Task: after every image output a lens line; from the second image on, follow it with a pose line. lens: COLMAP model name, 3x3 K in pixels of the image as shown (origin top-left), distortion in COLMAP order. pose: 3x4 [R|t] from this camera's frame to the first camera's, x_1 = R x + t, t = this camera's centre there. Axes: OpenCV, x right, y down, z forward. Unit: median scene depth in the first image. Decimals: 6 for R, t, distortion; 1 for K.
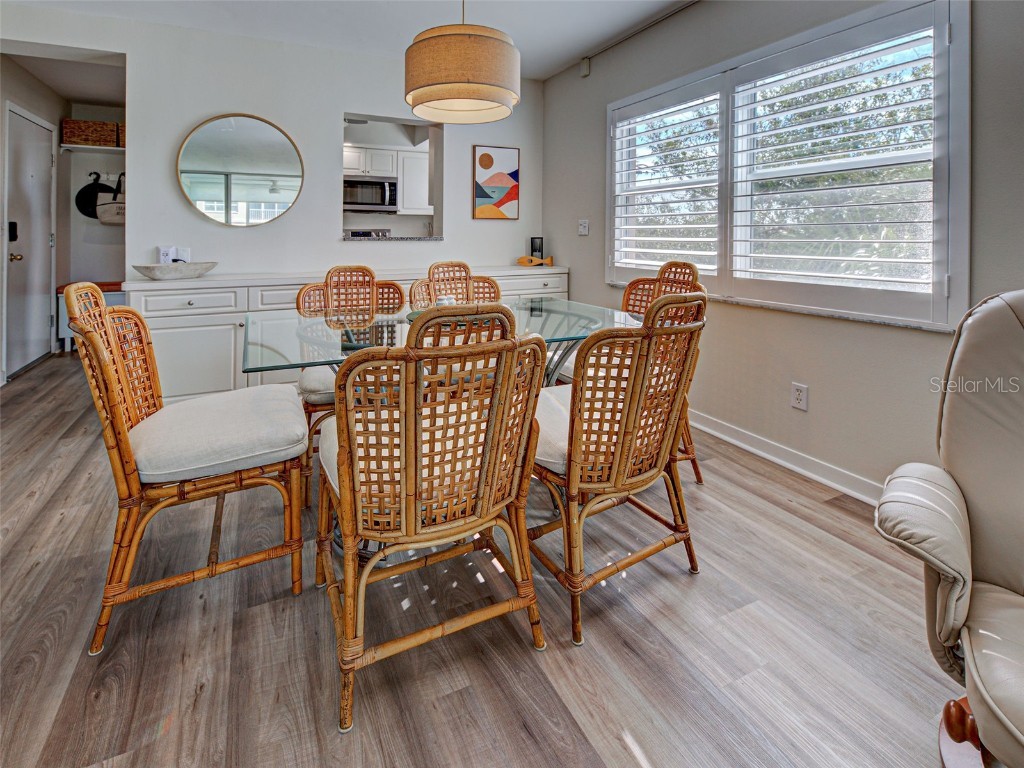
lens RADIAL K [[492.7, 0, 488.1], [0, 492.7, 245.5], [0, 0, 1]] dist [0.009800, -0.002165]
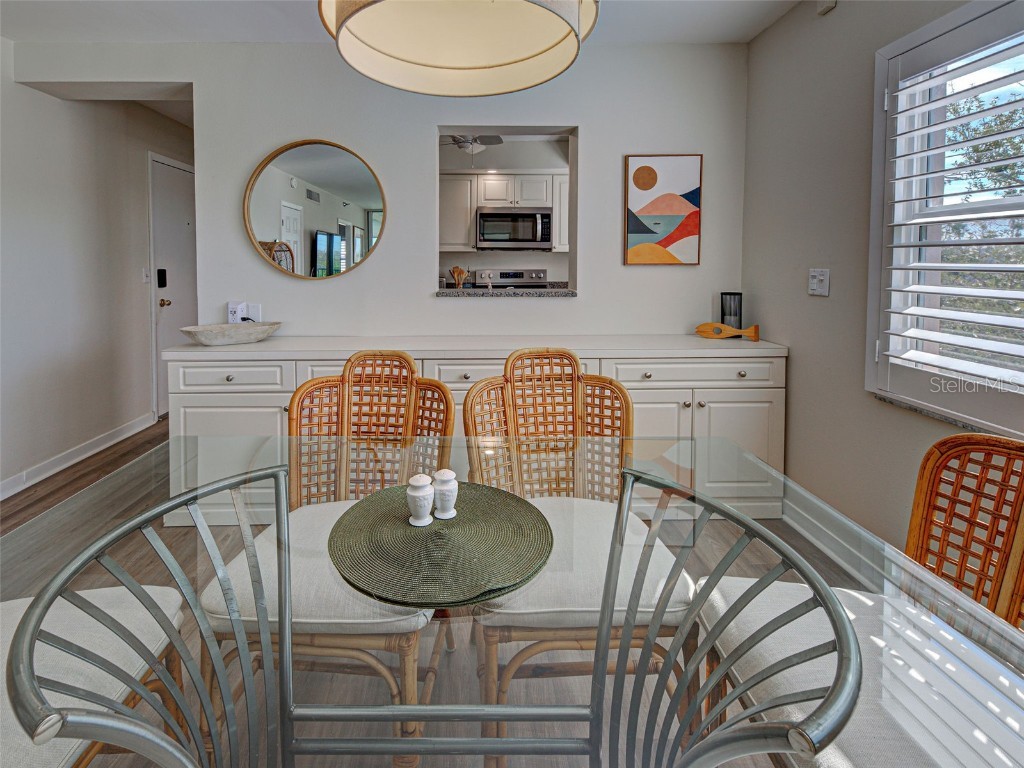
lens RADIAL K [[492.7, 0, 481.3], [0, 492.7, 278.6], [0, 0, 1]] dist [0.009800, -0.002165]
pose [[0.912002, 0.012613, -0.409993, 0.093694], [-0.008836, 0.999899, 0.011106, -0.055742], [0.410092, -0.006506, 0.912021, 0.415188]]
